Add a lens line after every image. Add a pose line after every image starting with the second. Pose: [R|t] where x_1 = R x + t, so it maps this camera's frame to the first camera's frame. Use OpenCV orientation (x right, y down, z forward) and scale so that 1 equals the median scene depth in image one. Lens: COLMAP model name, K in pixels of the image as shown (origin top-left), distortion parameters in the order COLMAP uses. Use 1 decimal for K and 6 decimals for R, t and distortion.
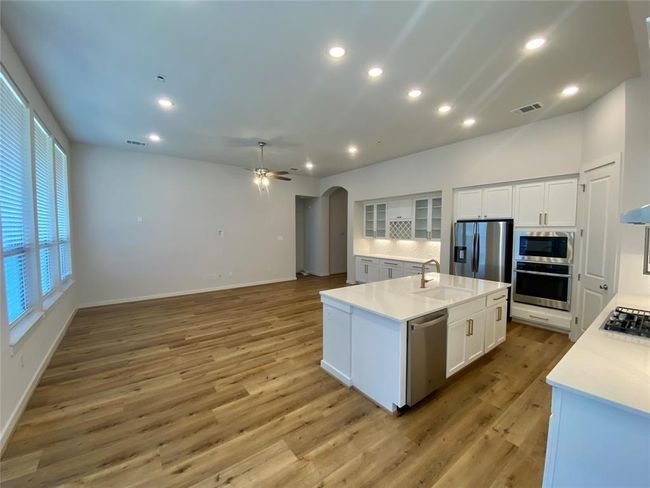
lens RADIAL K [[263.0, 0, 324.2], [0, 263.0, 244.0], [0, 0, 1]] dist [-0.000074, -0.007766]
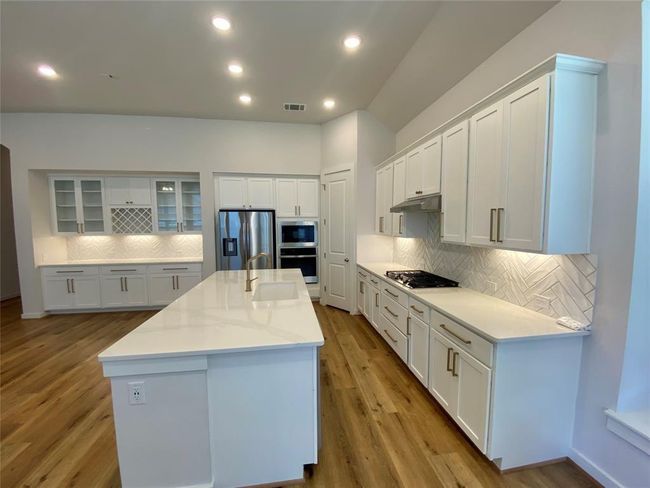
lens RADIAL K [[263.0, 0, 328.6], [0, 263.0, 245.4], [0, 0, 1]] dist [-0.000074, -0.007766]
pose [[0.465912, -0.079310, 0.881270, -0.127324], [0.052738, 0.996693, 0.061816, -0.004352], [-0.883258, 0.017676, 0.468554, 0.288596]]
